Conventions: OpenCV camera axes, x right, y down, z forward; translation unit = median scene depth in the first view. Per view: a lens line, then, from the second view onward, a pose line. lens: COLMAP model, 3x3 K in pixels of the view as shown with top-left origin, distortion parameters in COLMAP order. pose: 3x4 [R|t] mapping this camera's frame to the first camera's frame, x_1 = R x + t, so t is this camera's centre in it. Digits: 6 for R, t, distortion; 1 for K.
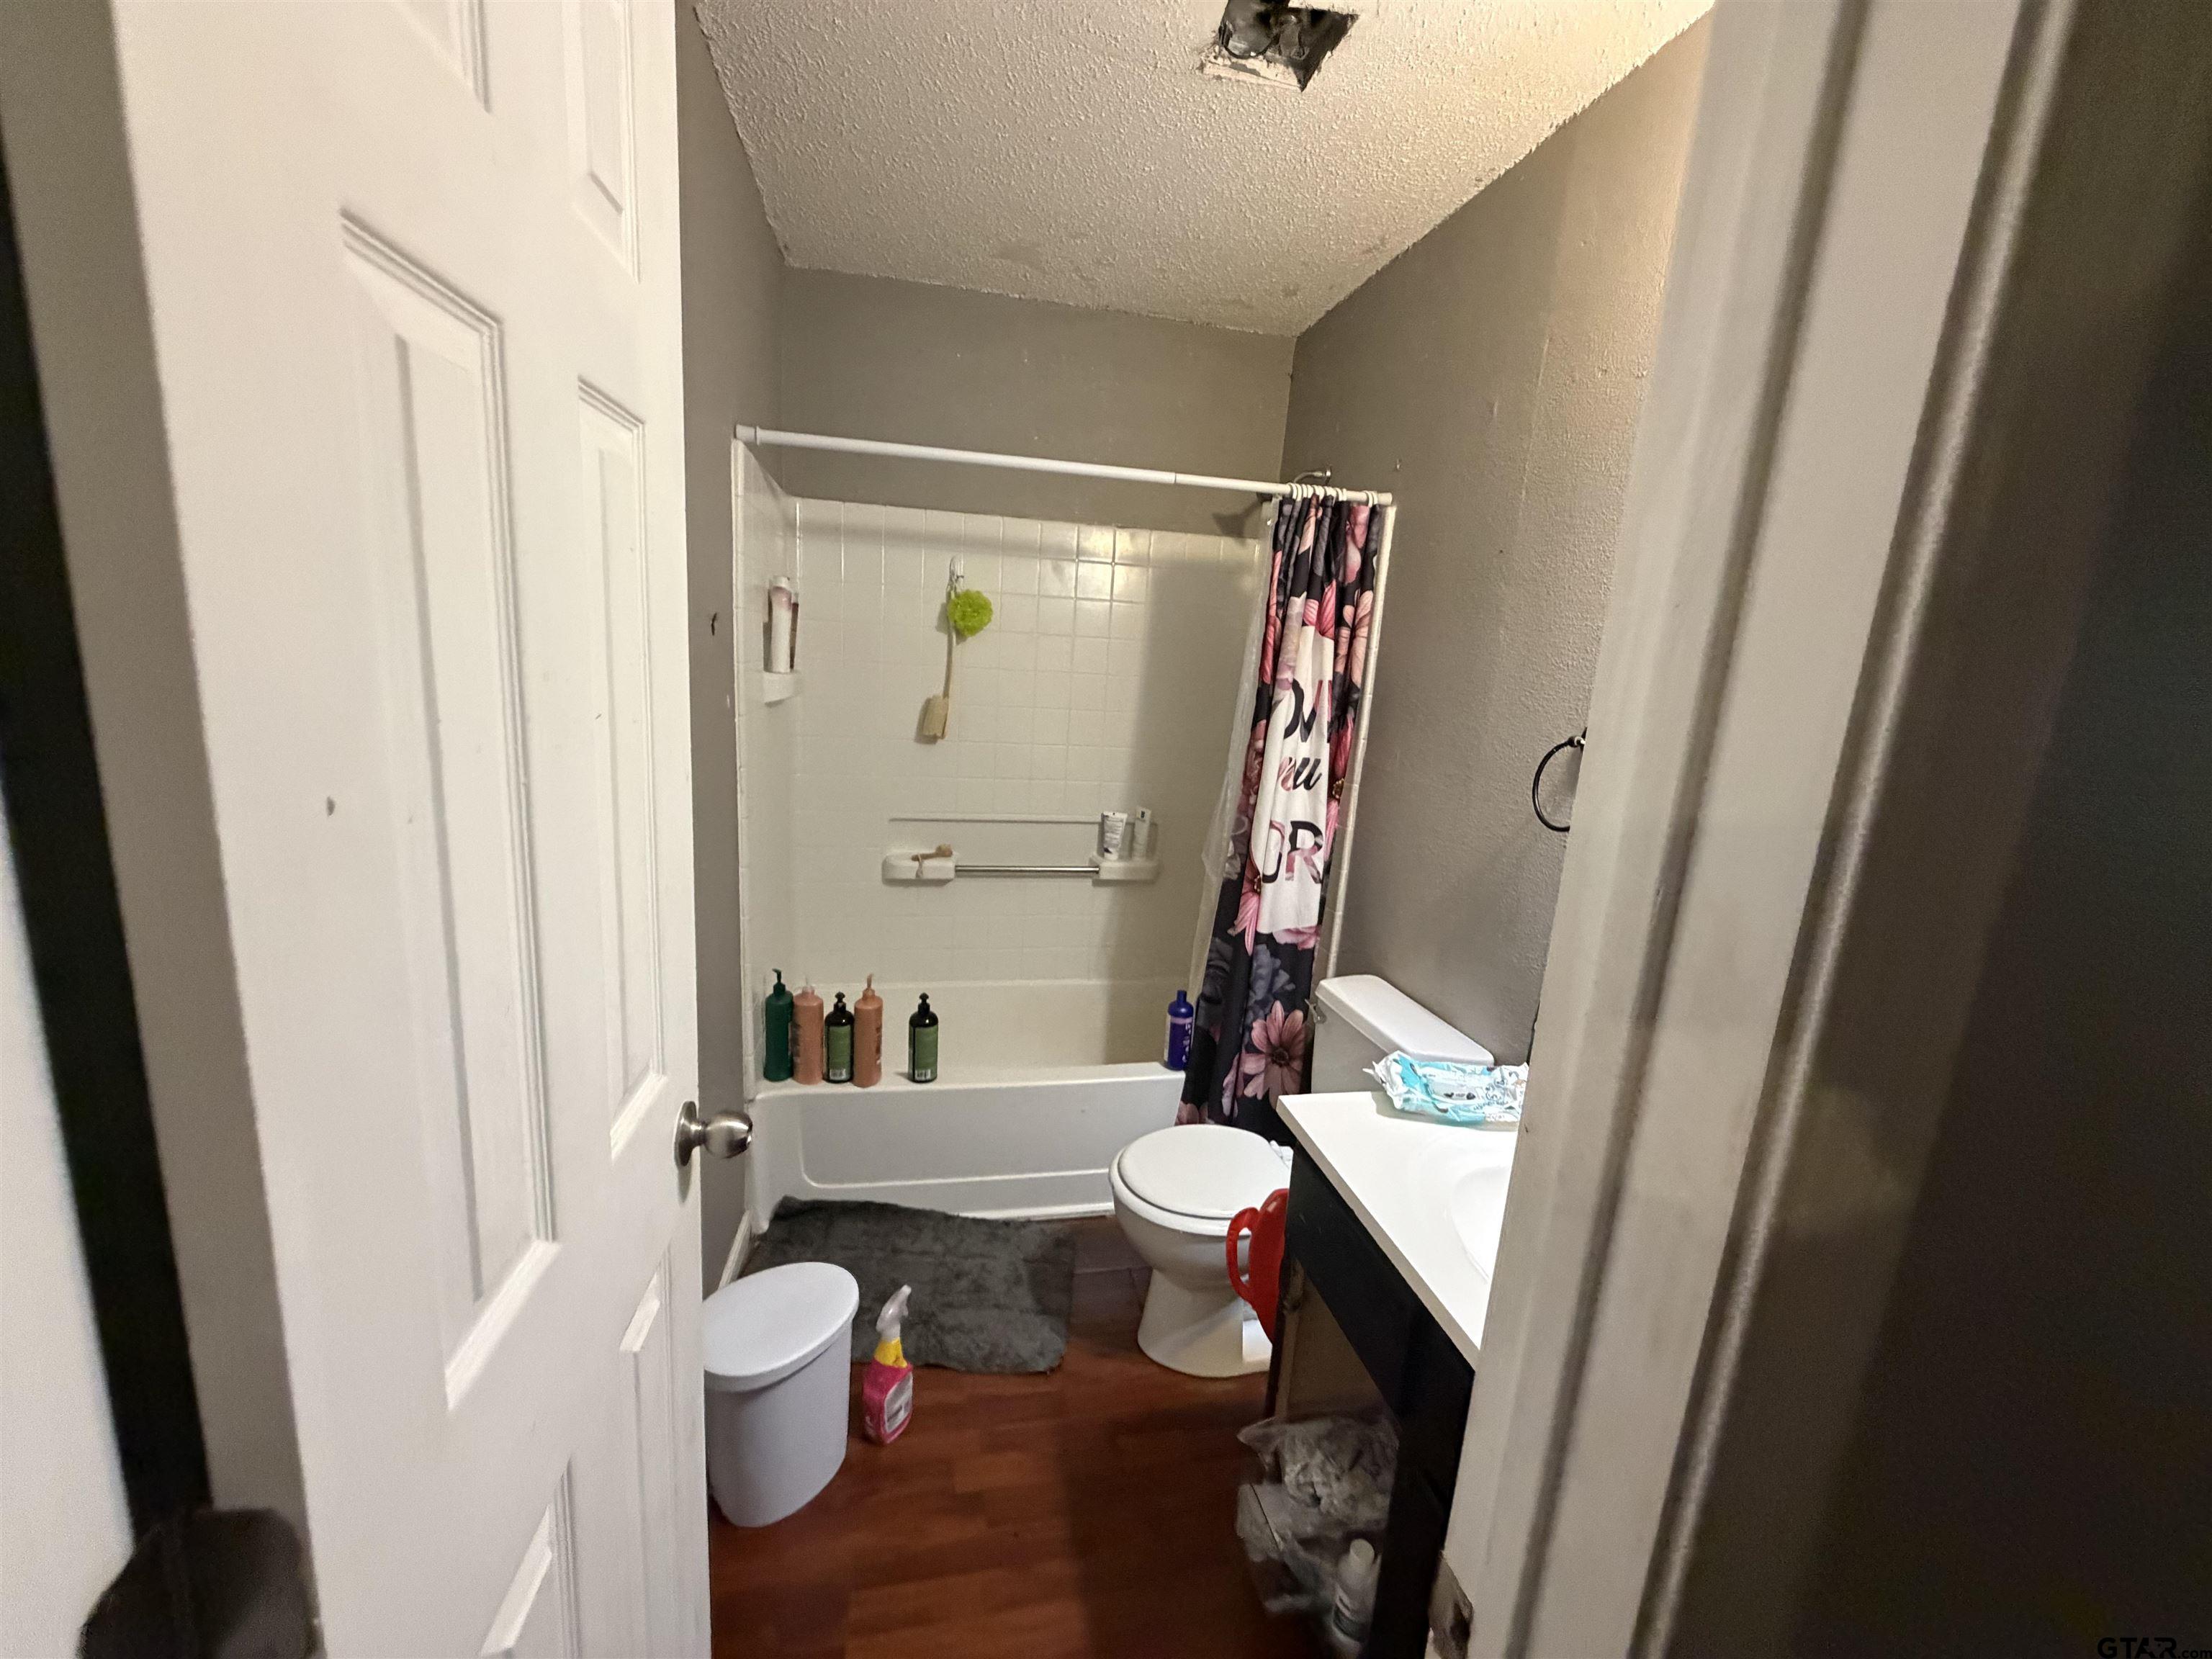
lens RADIAL K [[881.0, 0, 1102.1], [0, 881.0, 829.7], [0, 0, 1]] dist [0.000570, 0.000555]
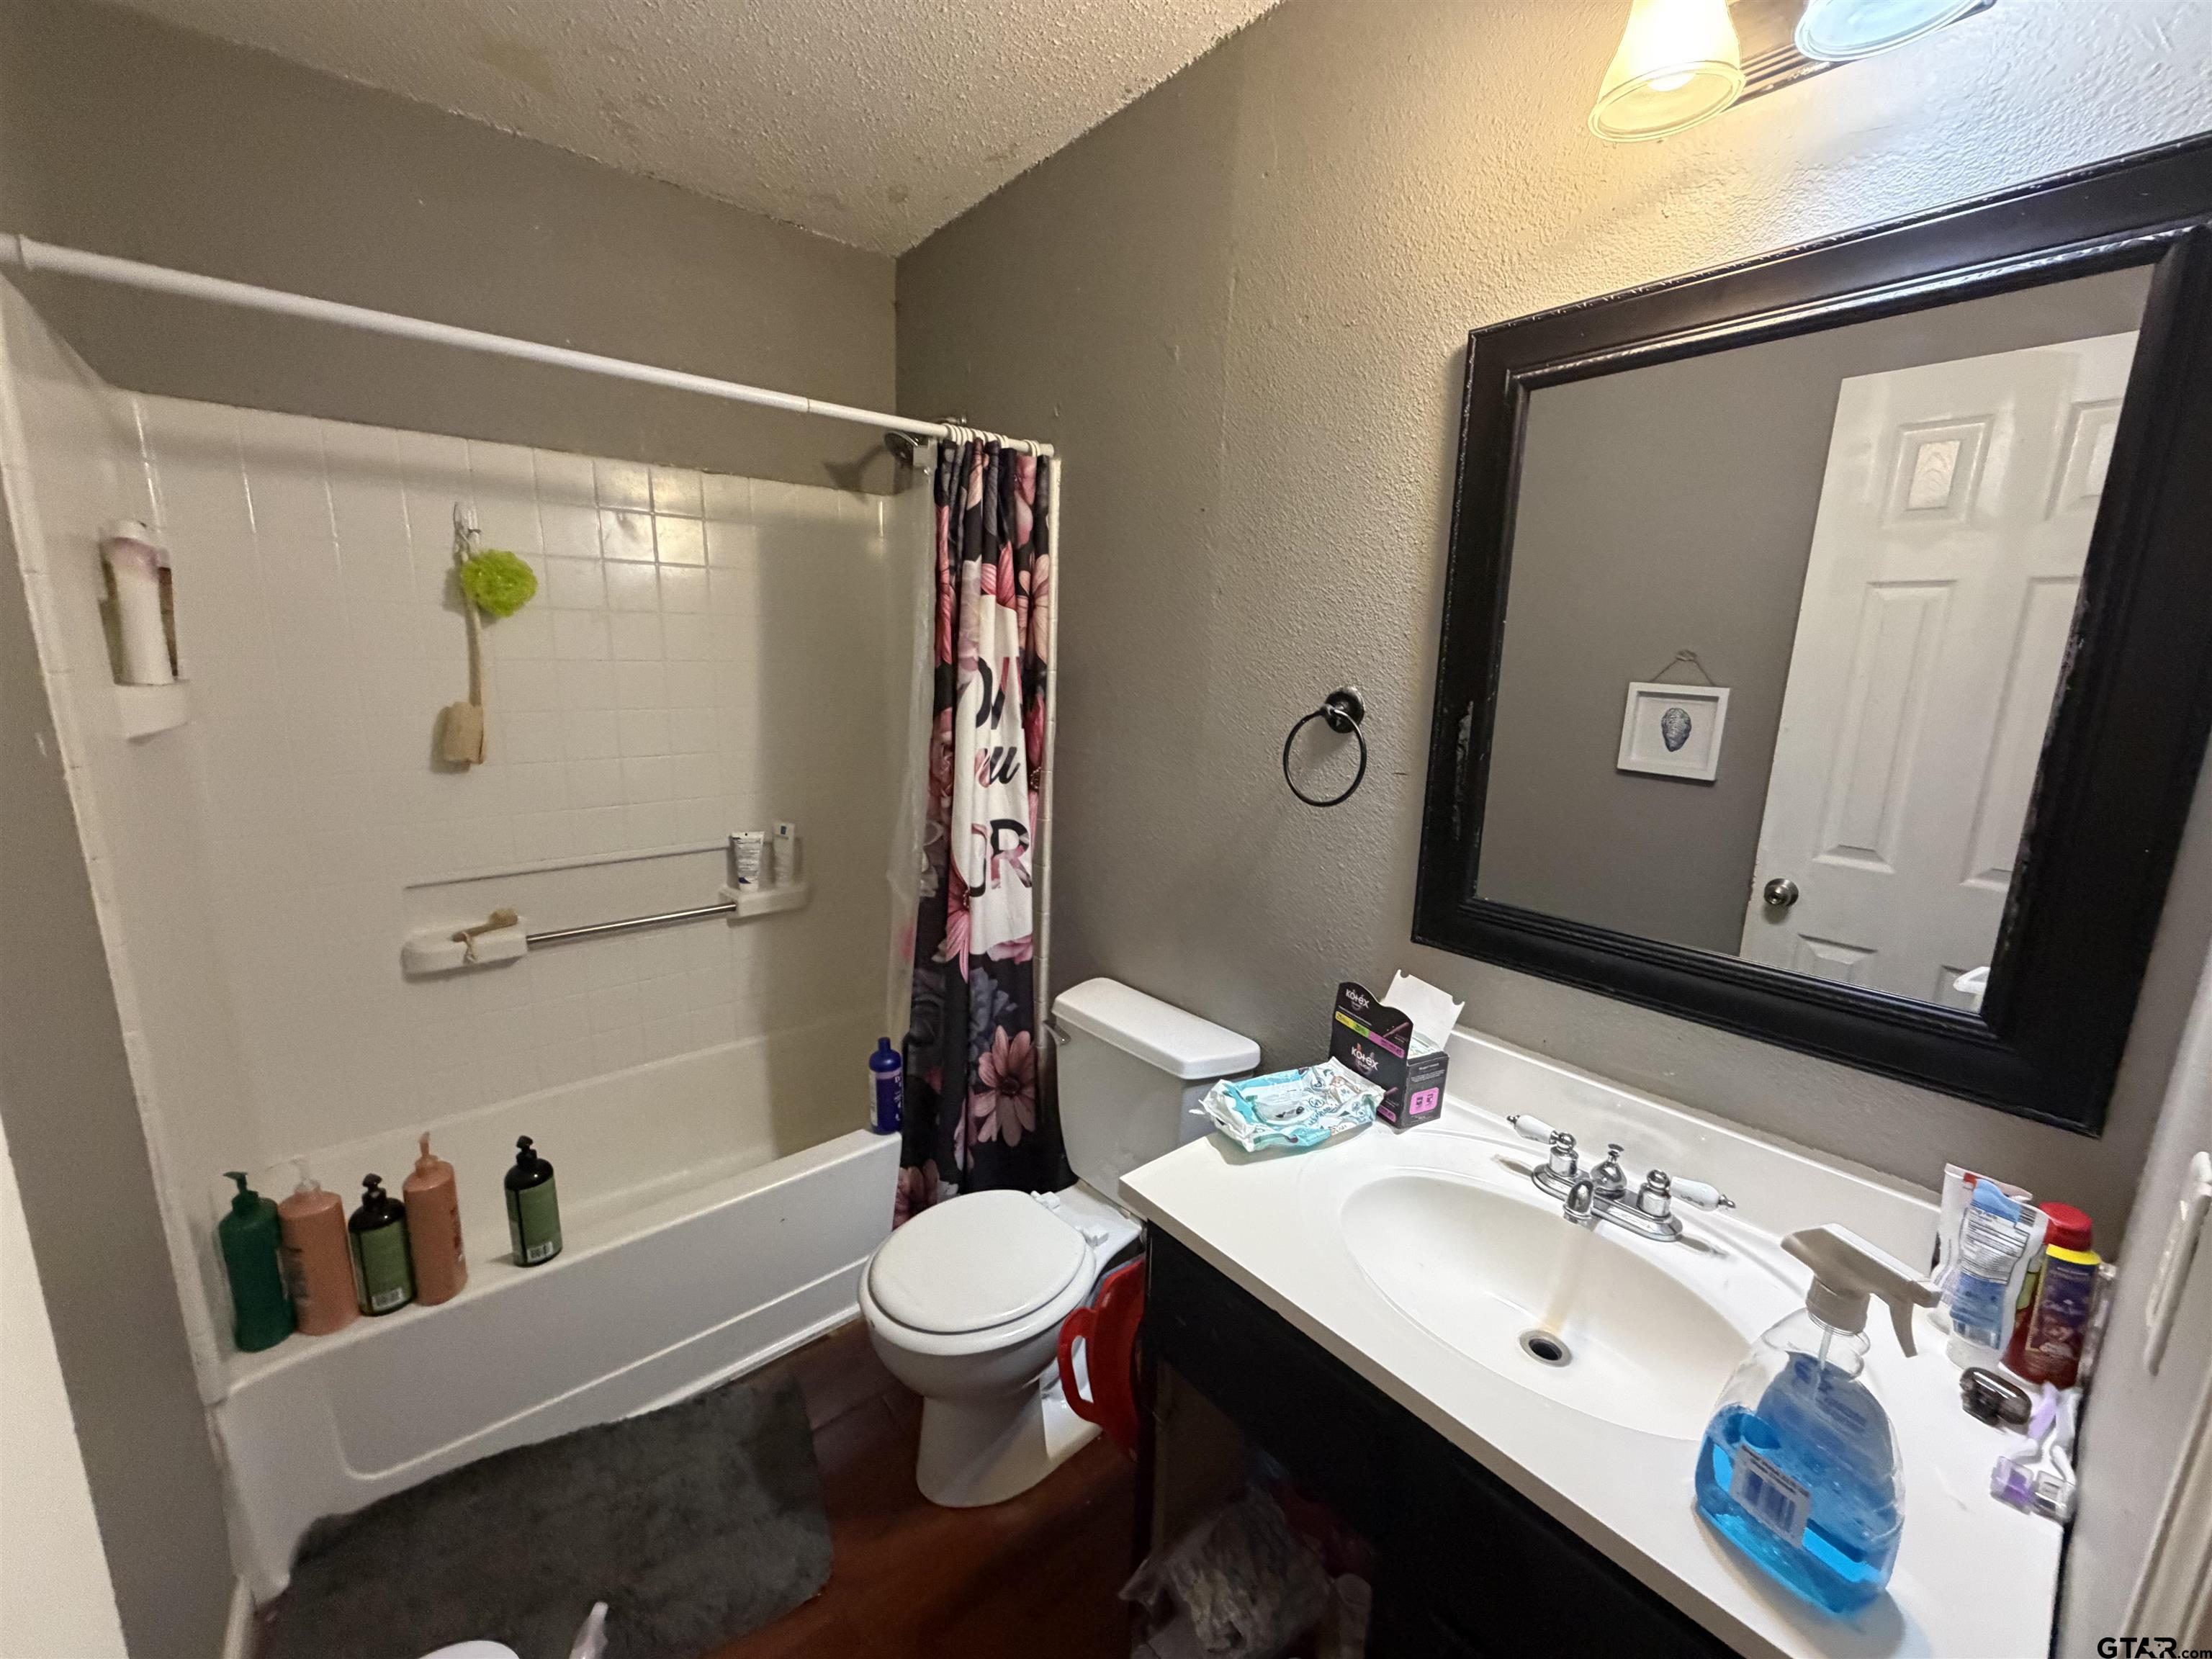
lens RADIAL K [[881.0, 0, 1102.9], [0, 881.0, 829.4], [0, 0, 1]] dist [0.000570, 0.000555]
pose [[0.880409, -0.134138, 0.454849, -0.085033], [0.121024, 0.990955, 0.057984, -0.038955], [-0.458512, 0.003998, 0.888679, 0.179042]]
